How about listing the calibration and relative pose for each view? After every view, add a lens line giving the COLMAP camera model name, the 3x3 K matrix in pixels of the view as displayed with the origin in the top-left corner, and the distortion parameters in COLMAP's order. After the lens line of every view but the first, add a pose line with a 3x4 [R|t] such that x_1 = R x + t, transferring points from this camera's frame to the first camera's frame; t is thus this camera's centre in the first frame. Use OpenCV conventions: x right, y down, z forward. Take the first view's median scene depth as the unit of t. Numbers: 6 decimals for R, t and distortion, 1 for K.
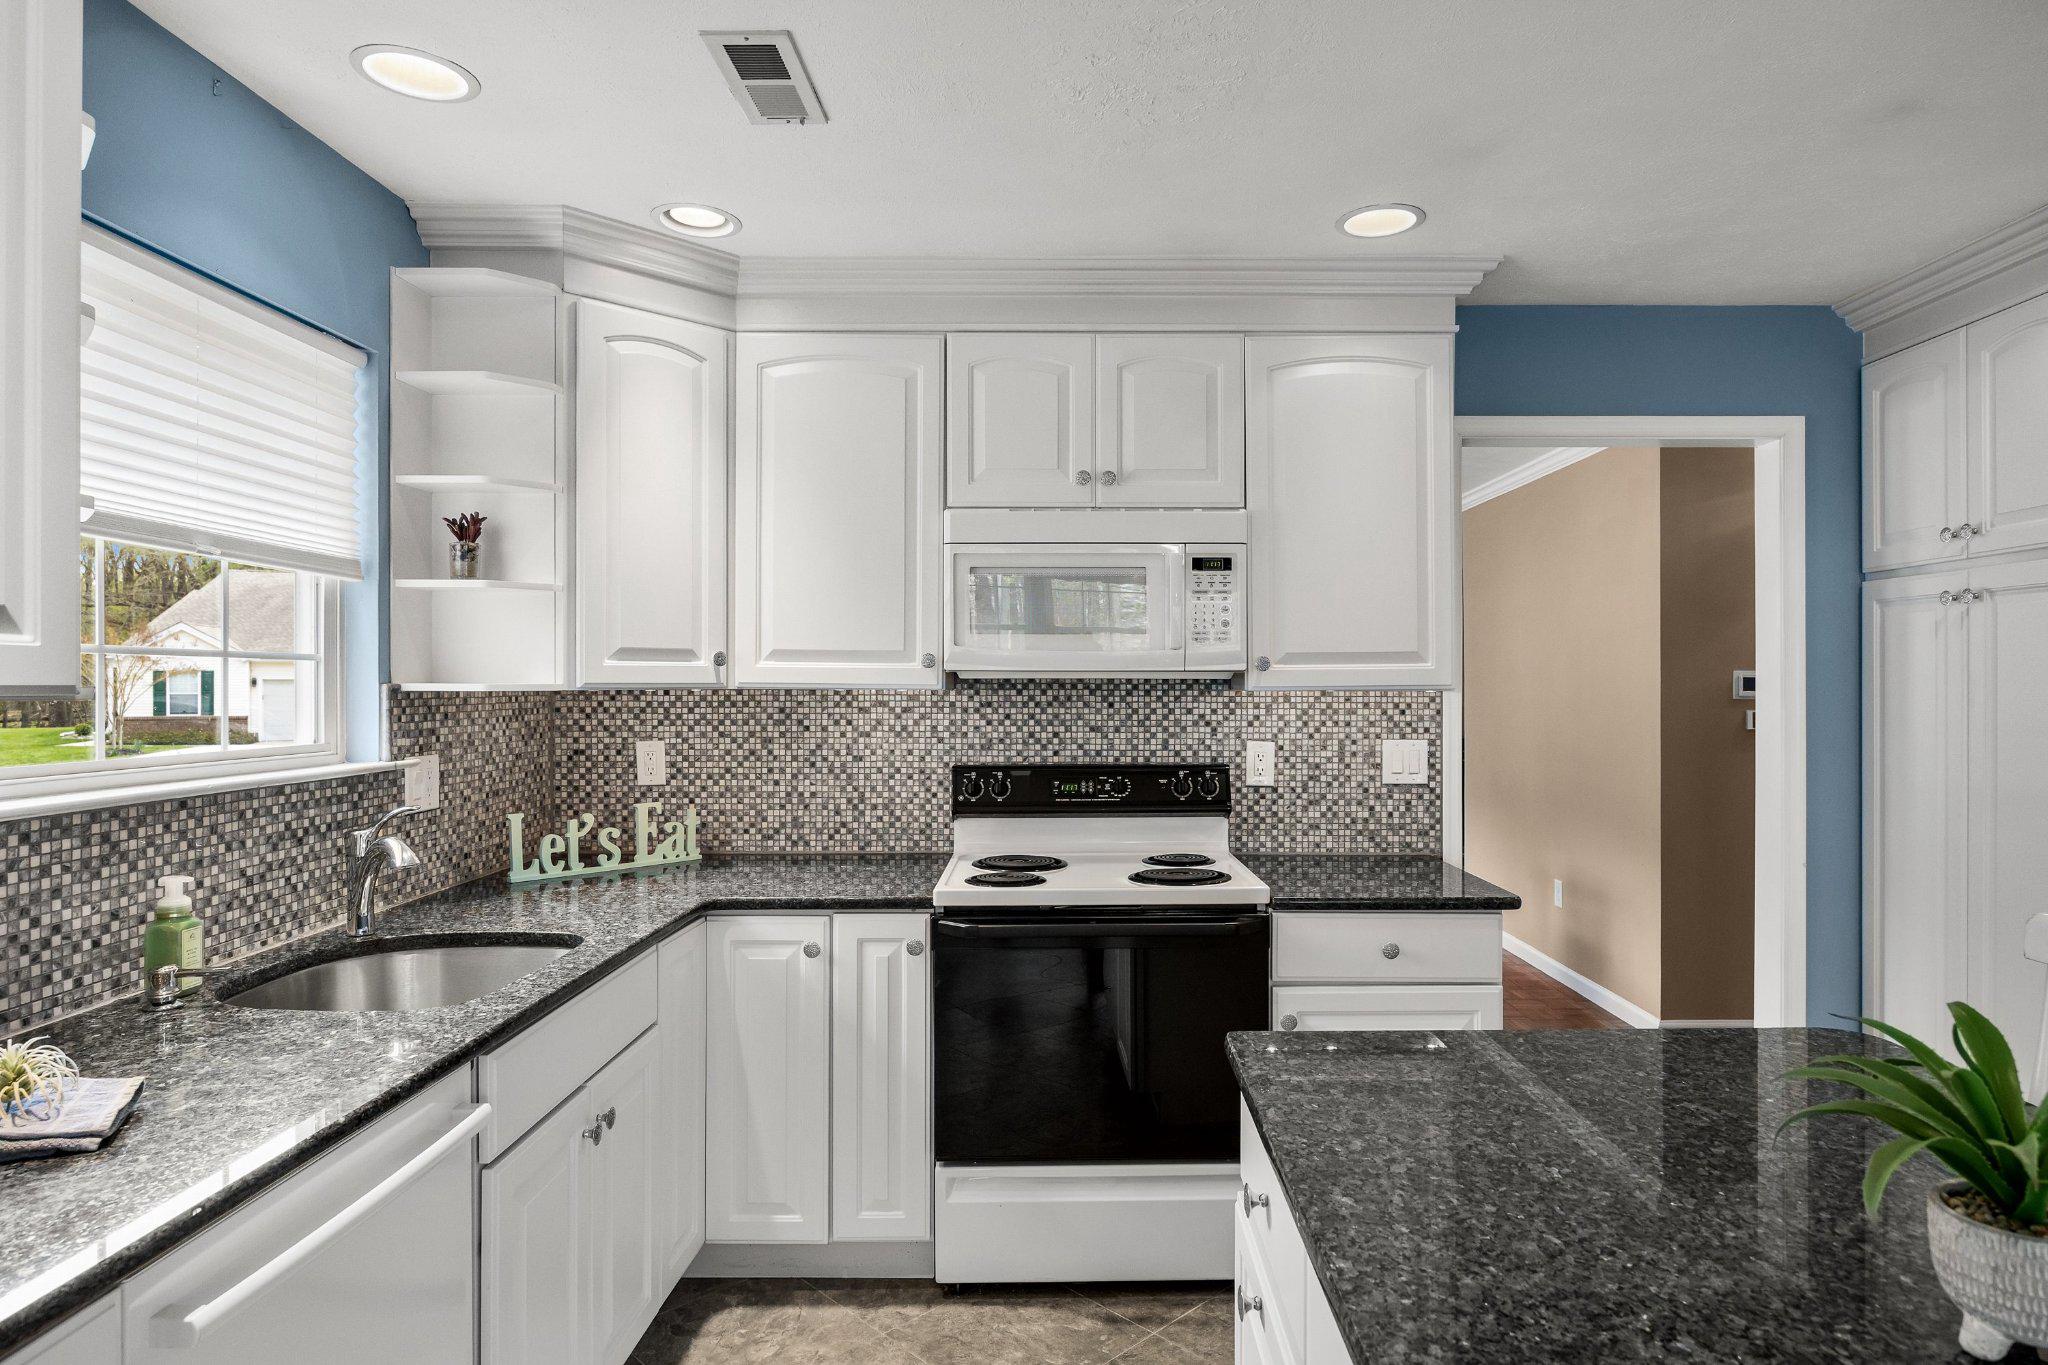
lens RADIAL K [[1116.5, 0, 1017.4], [0, 1116.5, 687.4], [0, 0, 1]] dist [0.002492, -0.006396]
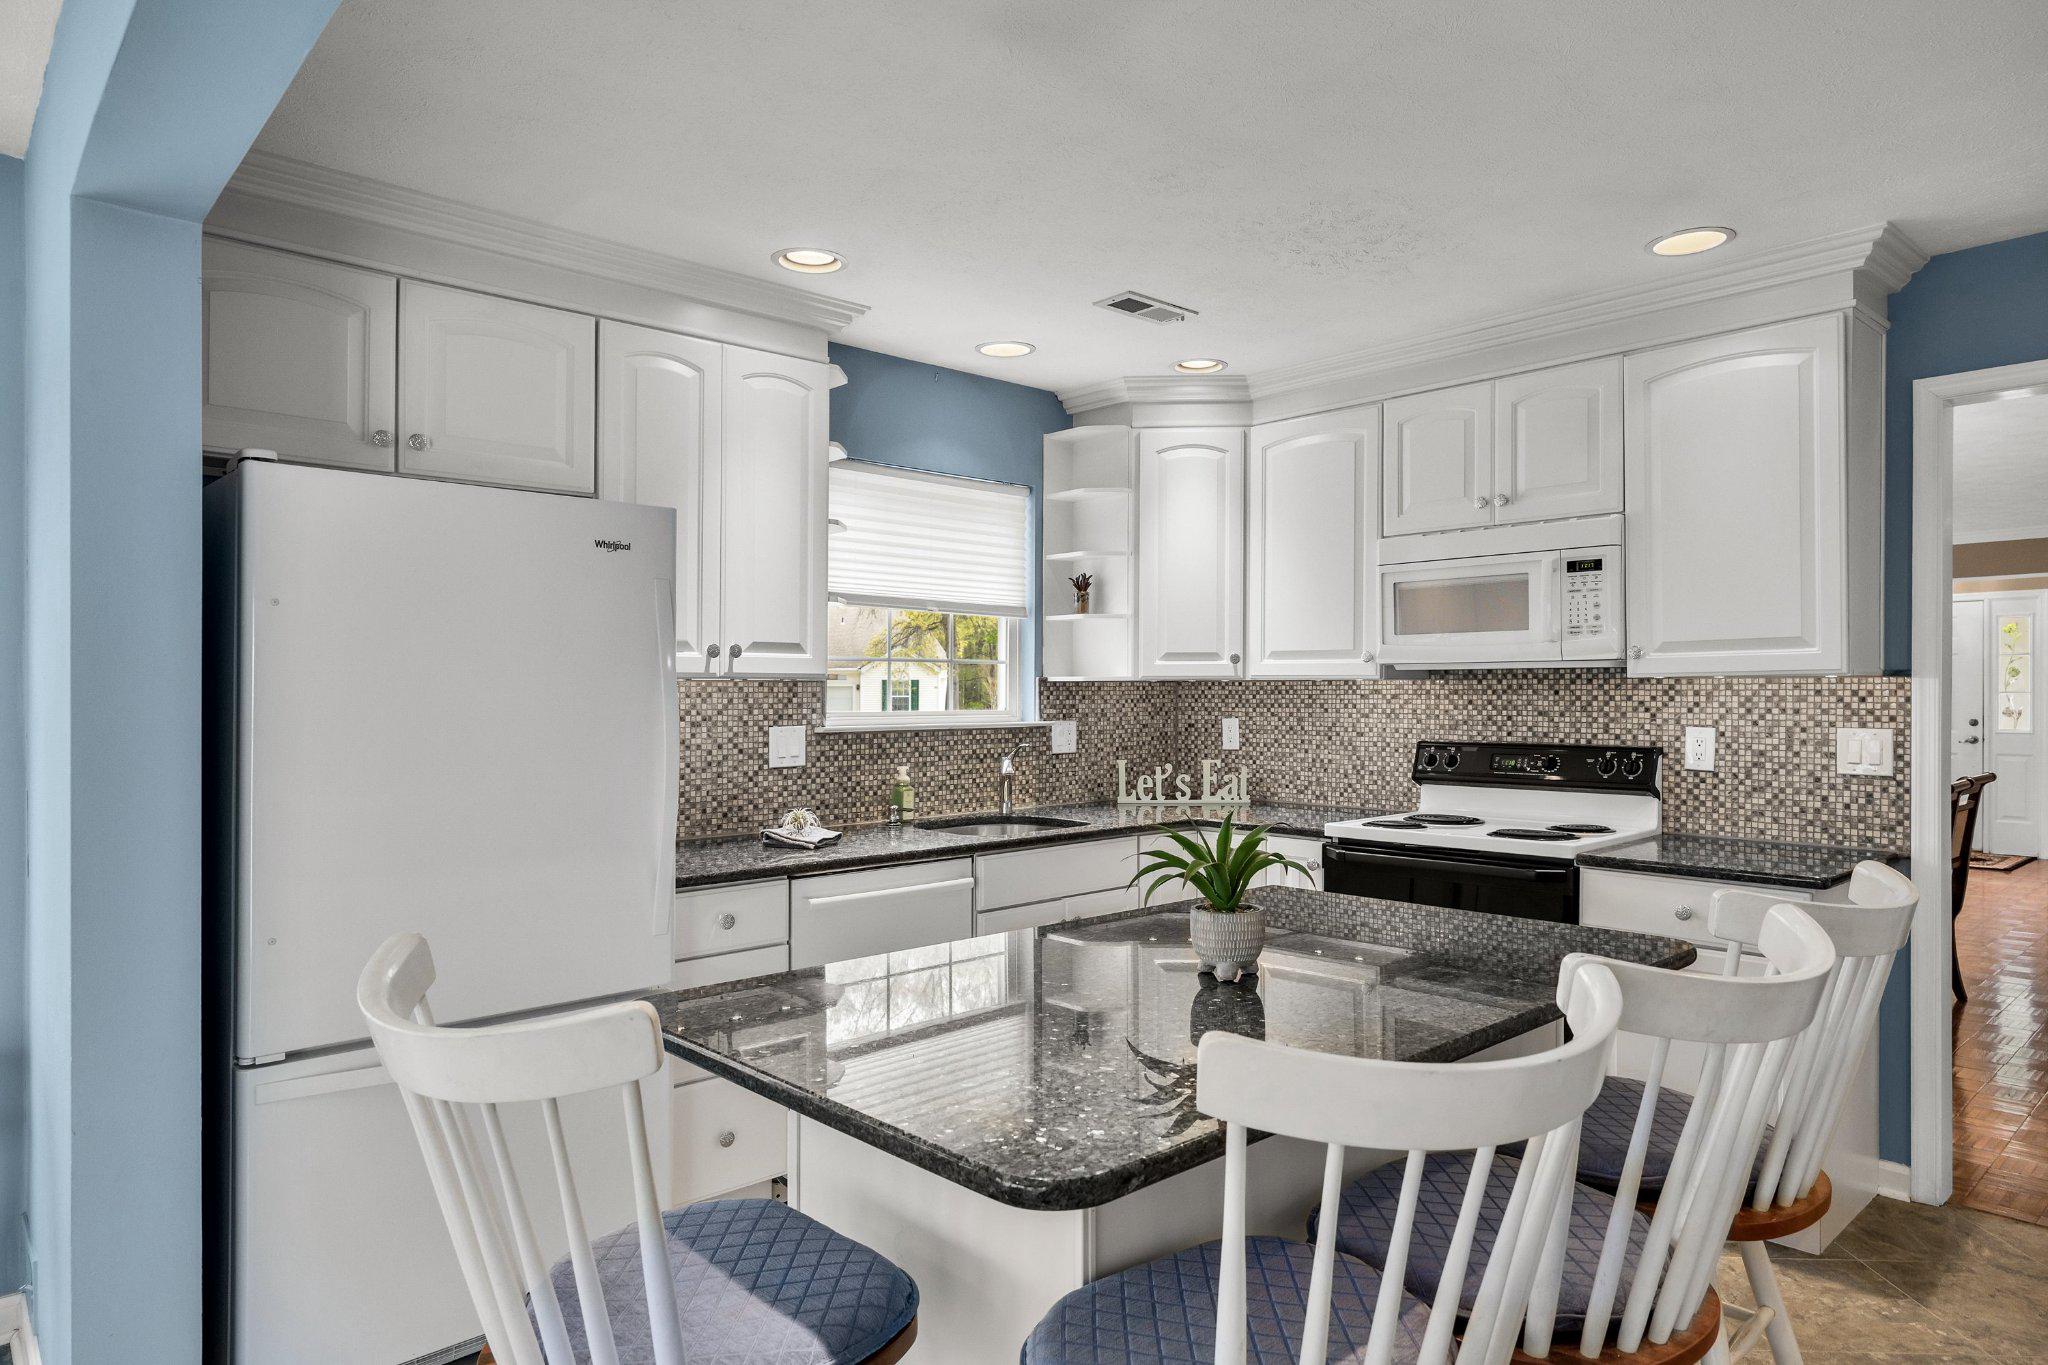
lens RADIAL K [[1199.5, 0, 1033.1], [0, 1199.5, 682.2], [0, 0, 1]] dist [-0.007338, -0.003484]
pose [[0.680148, -0.007178, -0.733040, 0.670854], [-0.001048, 0.999942, -0.010765, 0.021037], [0.733074, 0.008090, 0.680101, -0.229495]]
